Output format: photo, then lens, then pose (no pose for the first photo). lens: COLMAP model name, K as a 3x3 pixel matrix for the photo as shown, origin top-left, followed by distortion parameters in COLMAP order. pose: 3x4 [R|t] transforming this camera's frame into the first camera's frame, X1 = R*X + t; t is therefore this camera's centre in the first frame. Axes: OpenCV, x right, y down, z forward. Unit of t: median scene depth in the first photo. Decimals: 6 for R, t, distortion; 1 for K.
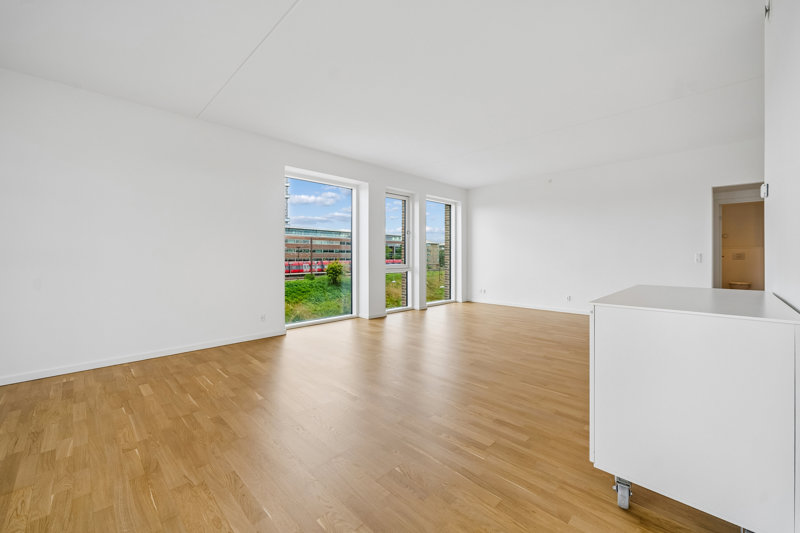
lens RADIAL K [[318.2, 0, 399.7], [0, 318.2, 259.7], [0, 0, 1]] dist [-0.000603, -0.000592]
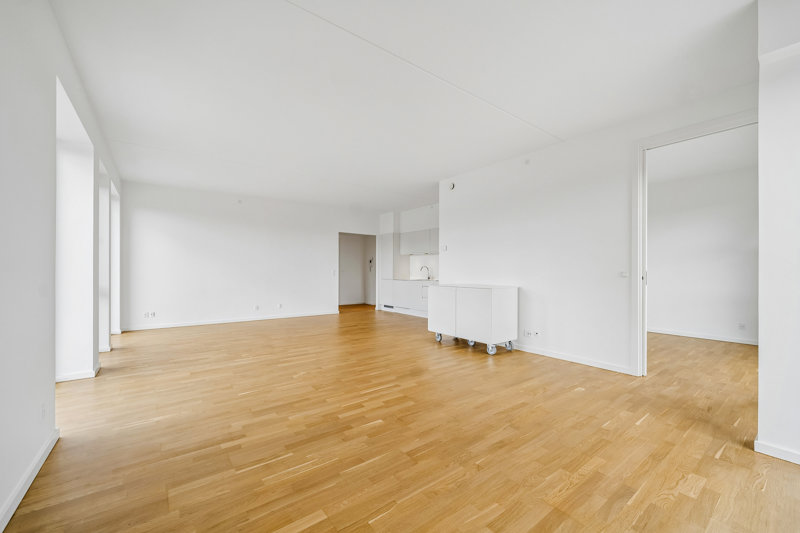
lens RADIAL K [[318.2, 0, 400.7], [0, 318.2, 271.3], [0, 0, 1]] dist [-0.000603, -0.000592]
pose [[0.145603, 0.003120, 0.989338, -1.535653], [0.006645, 0.999969, -0.004132, -0.007696], [-0.989321, 0.007176, 0.145578, 0.894375]]
